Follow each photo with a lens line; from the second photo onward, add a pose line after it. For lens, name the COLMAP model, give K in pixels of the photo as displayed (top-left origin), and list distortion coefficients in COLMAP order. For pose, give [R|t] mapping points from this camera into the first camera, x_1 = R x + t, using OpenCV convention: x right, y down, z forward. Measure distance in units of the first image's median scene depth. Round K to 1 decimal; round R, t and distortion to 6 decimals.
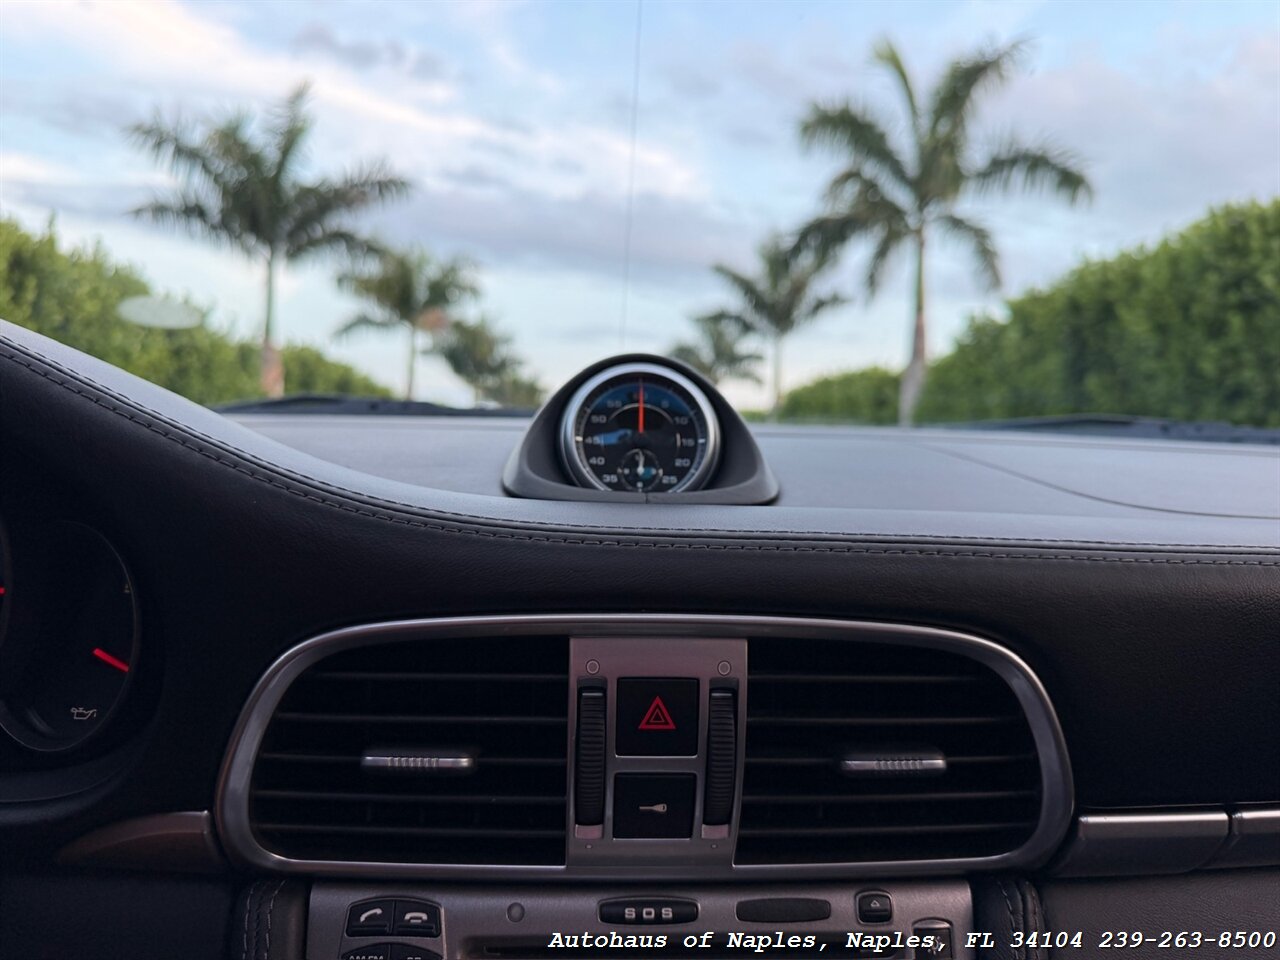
lens RADIAL K [[962.0, 0, 636.0], [0, 962.0, 478.9], [0, 0, 1]] dist [-0.007742, -0.003737]
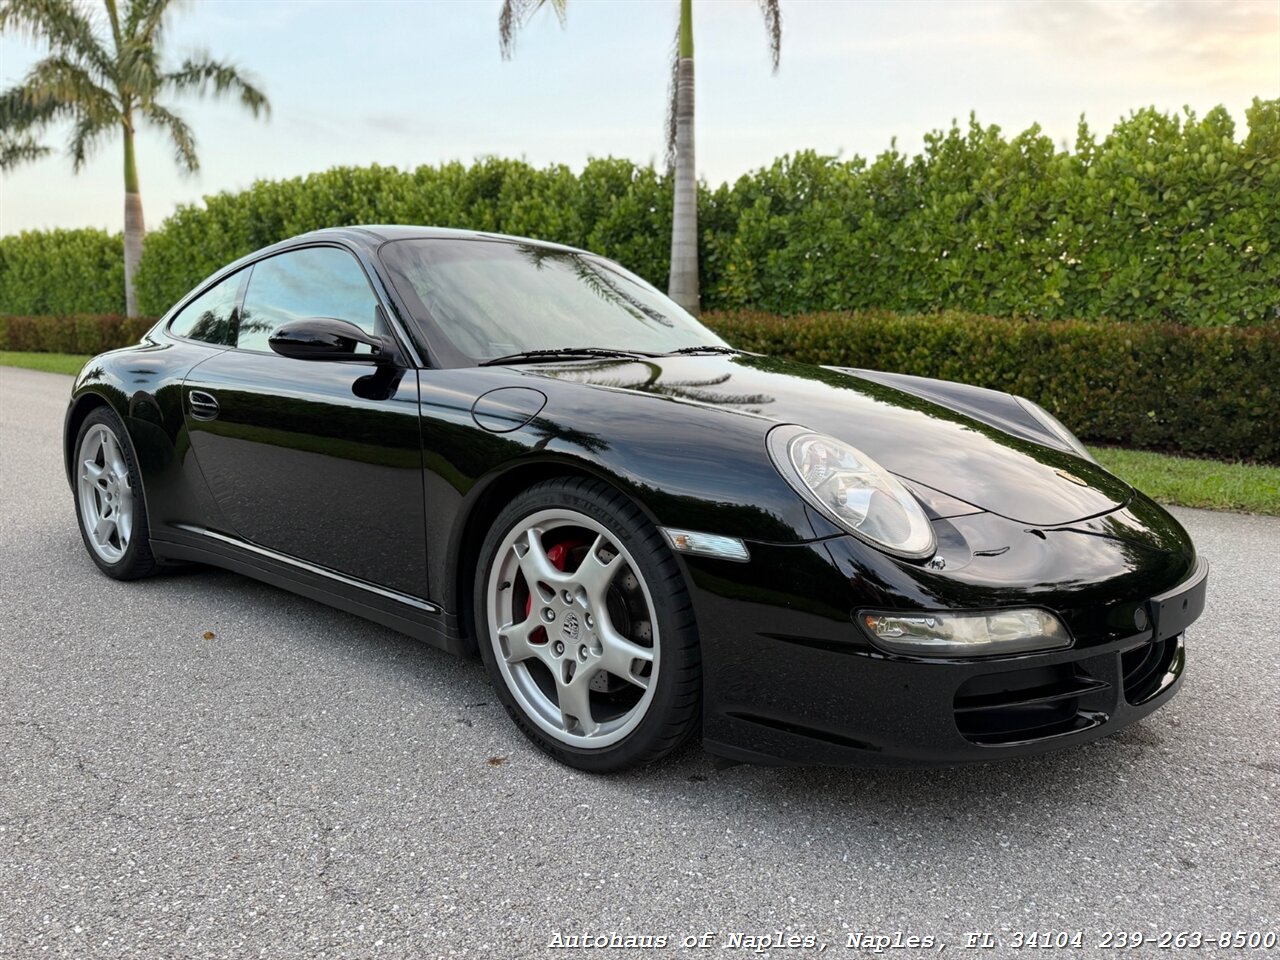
lens RADIAL K [[916.2, 0, 638.6], [0, 916.2, 481.8], [0, 0, 1]] dist [0.087188, -0.105034]
pose [[0.705867, -0.116092, 0.698767, -0.114288], [0.002351, 0.986857, 0.161581, -0.002203], [-0.708341, -0.112412, 0.696862, -0.297445]]
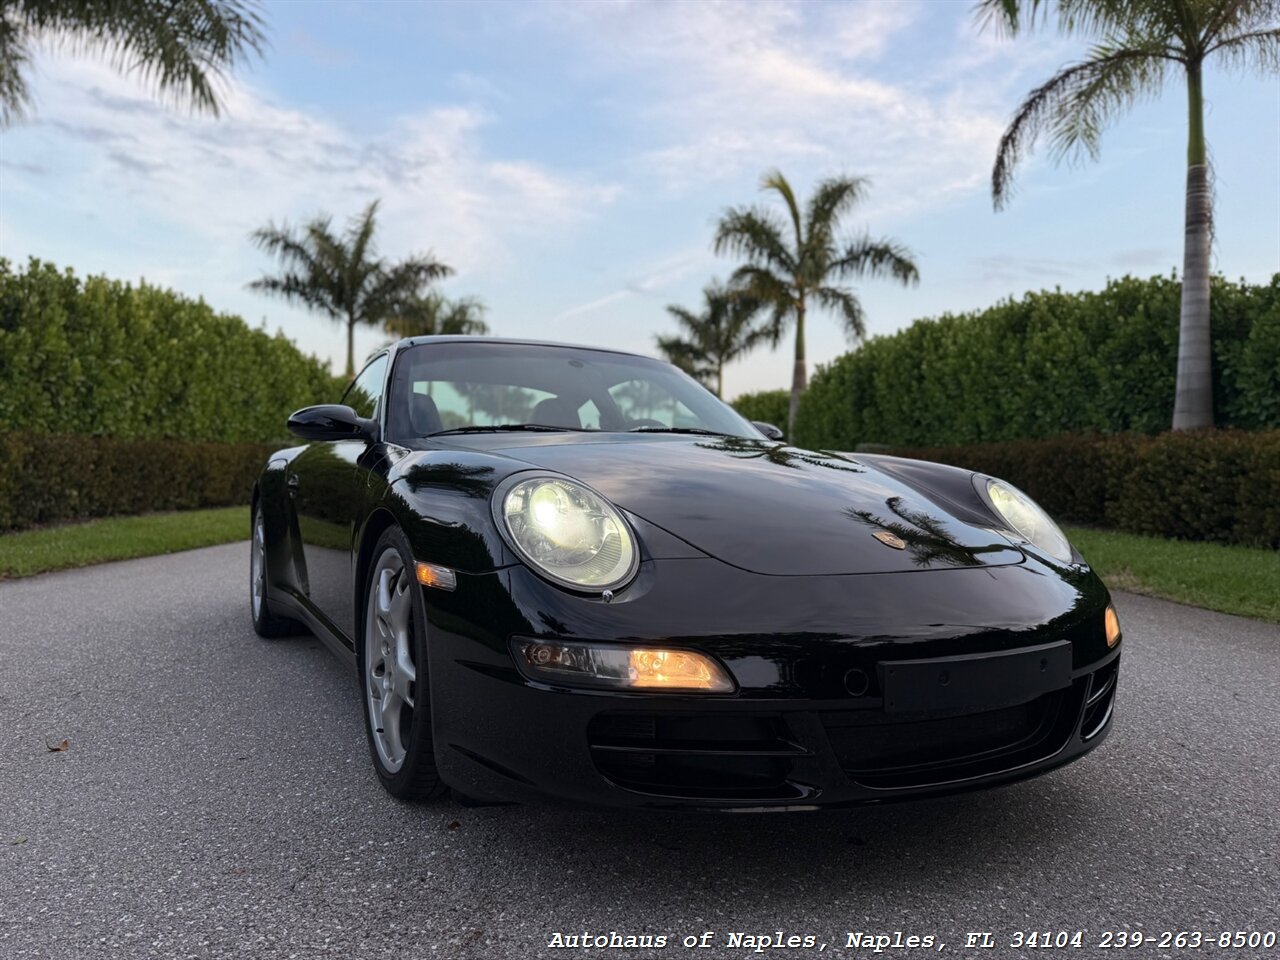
lens RADIAL K [[923.0, 0, 645.5], [0, 923.0, 479.9], [0, 0, 1]] dist [0.052065, -0.066597]
pose [[0.999357, -0.006862, 0.035196, 0.009070], [0.006811, 0.999976, 0.001570, 0.009128], [-0.035206, -0.001329, 0.999379, -0.410738]]
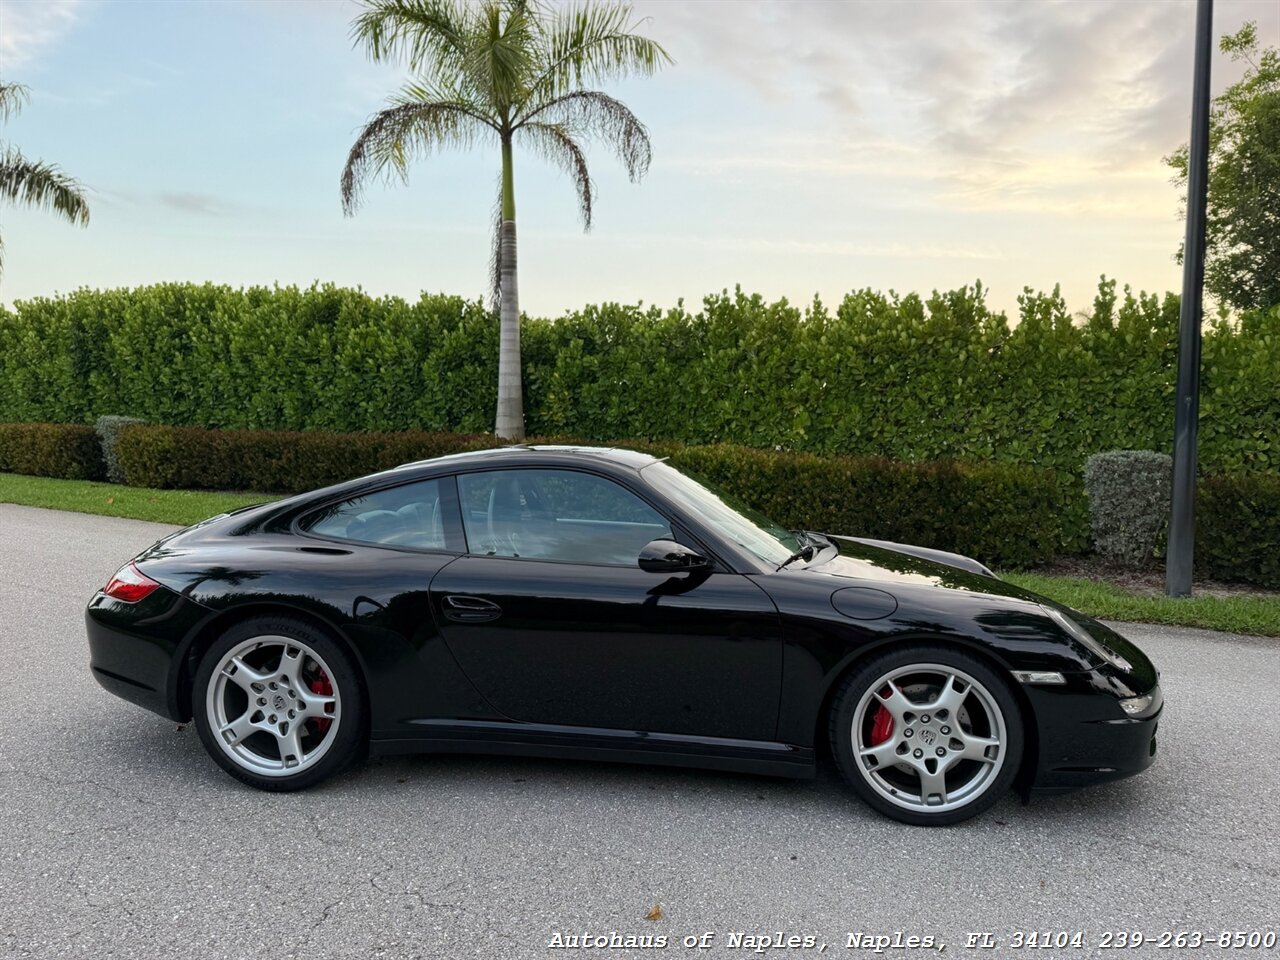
lens RADIAL K [[920.1, 0, 652.9], [0, 920.1, 491.2], [0, 0, 1]] dist [0.054344, -0.067616]
pose [[0.550051, -0.057683, 0.833137, -0.175471], [-0.007375, 0.997237, 0.073914, -0.022700], [-0.835098, -0.046801, 0.548106, -0.353615]]
